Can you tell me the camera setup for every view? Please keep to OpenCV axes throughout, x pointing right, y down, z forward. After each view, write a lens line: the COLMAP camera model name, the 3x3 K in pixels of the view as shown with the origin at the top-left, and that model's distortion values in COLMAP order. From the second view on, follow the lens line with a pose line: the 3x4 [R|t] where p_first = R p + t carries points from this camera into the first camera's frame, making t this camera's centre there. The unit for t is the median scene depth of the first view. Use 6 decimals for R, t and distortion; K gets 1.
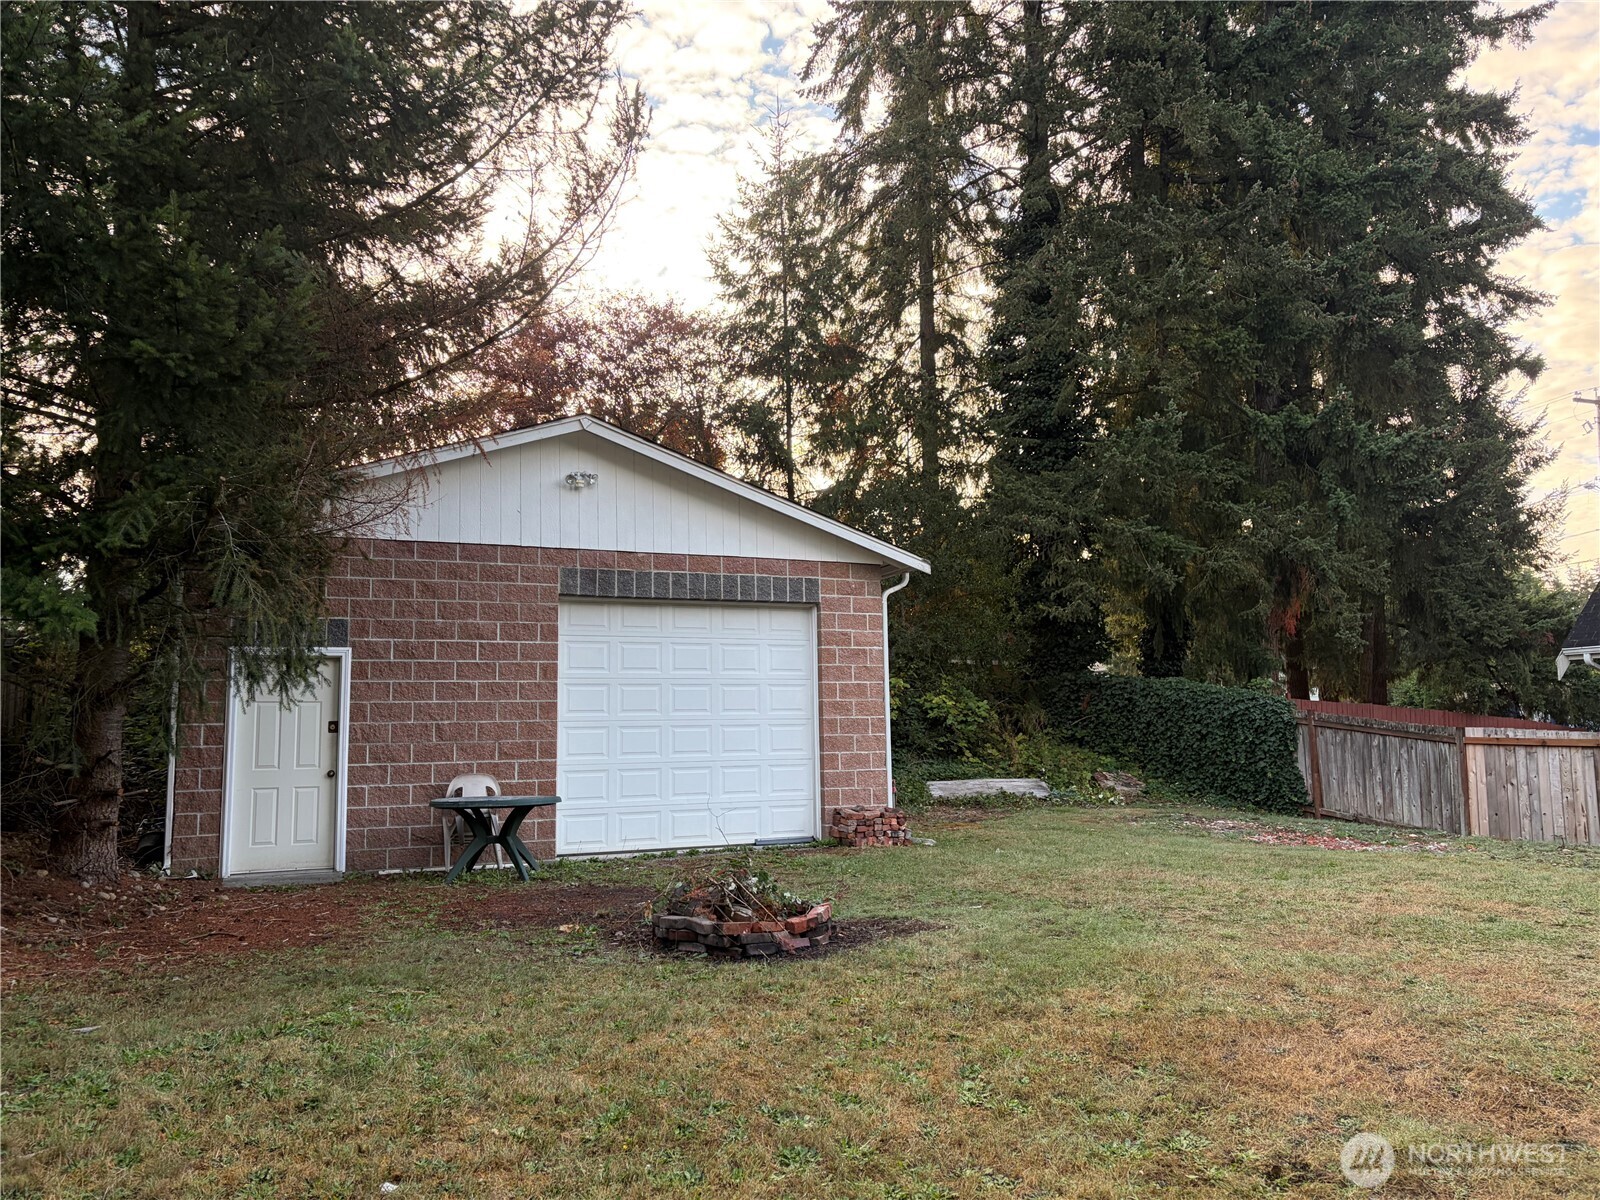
lens RADIAL K [[1200.4, 0, 800.0], [0, 1200.4, 600.0], [0, 0, 1]] dist [0.002681, -0.003267]
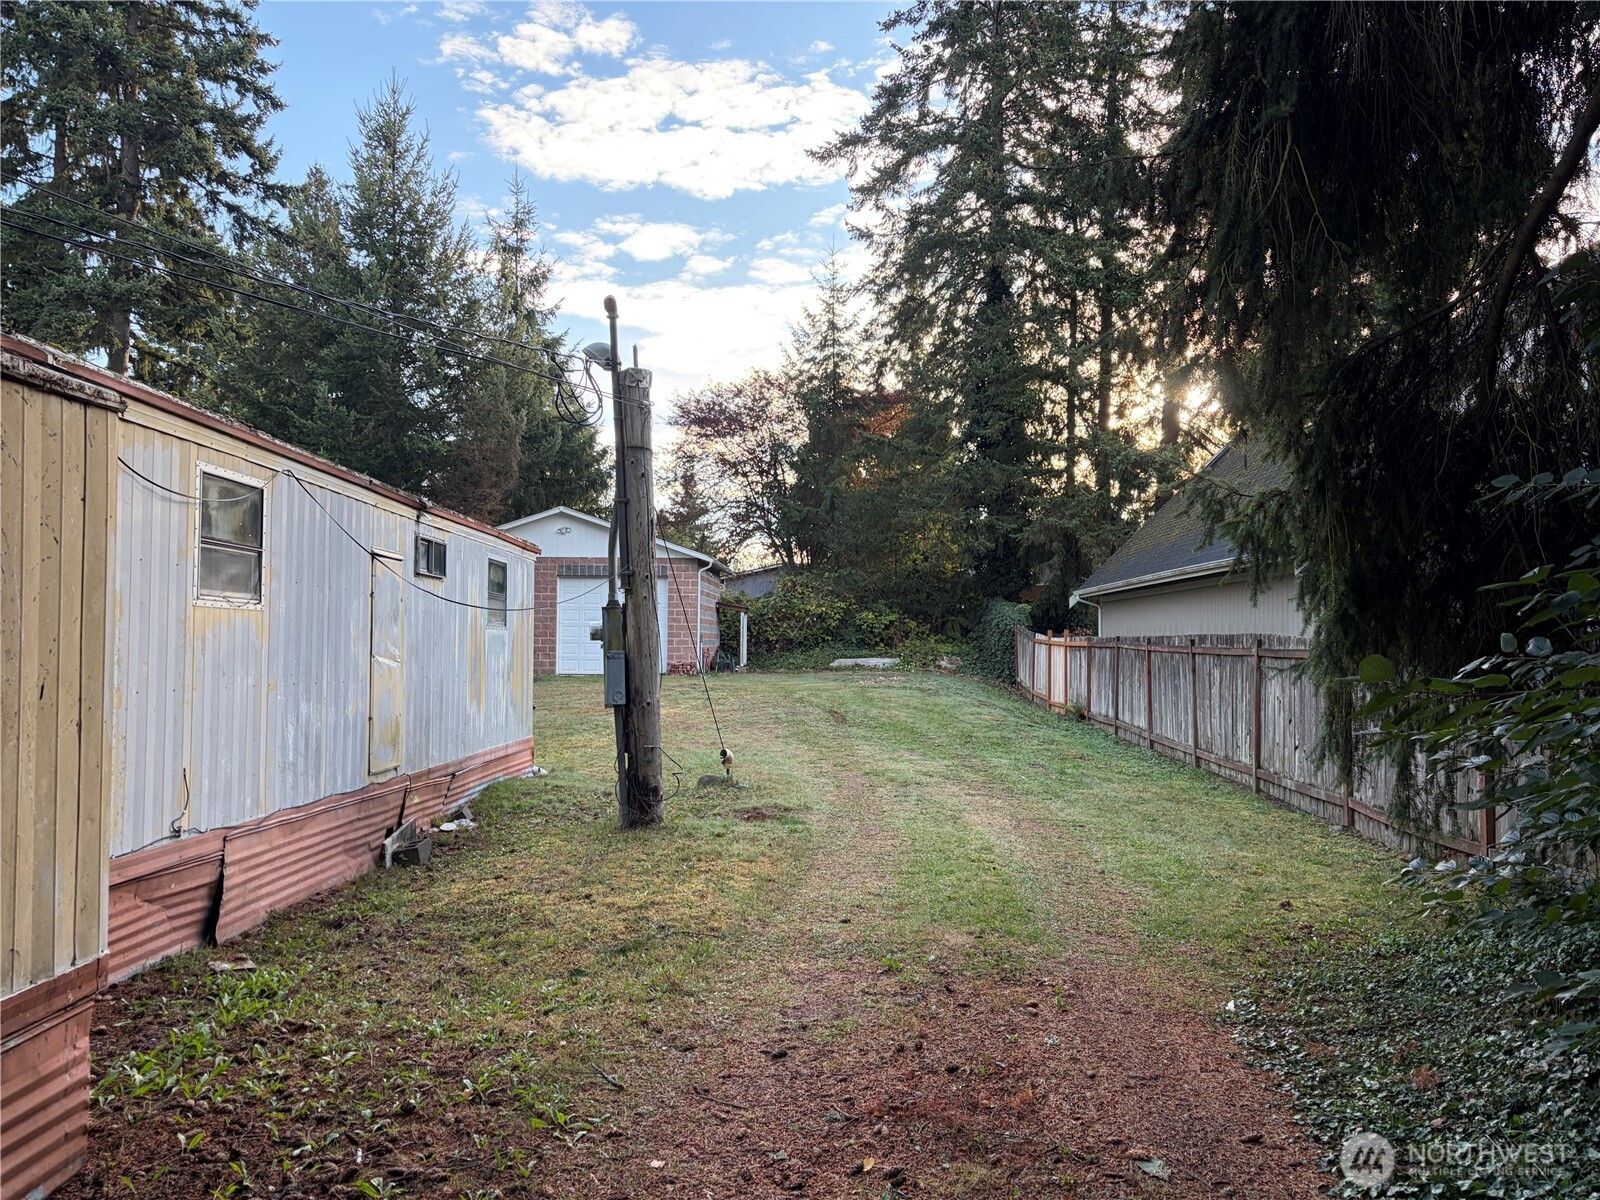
lens RADIAL K [[1200.4, 0, 800.0], [0, 1200.4, 600.0], [0, 0, 1]] dist [0.002681, -0.003267]
pose [[0.909074, 0.006849, -0.416578, 1.334793], [0.027244, 0.996748, 0.075841, -0.131157], [0.415742, -0.080295, 0.905931, -1.117975]]
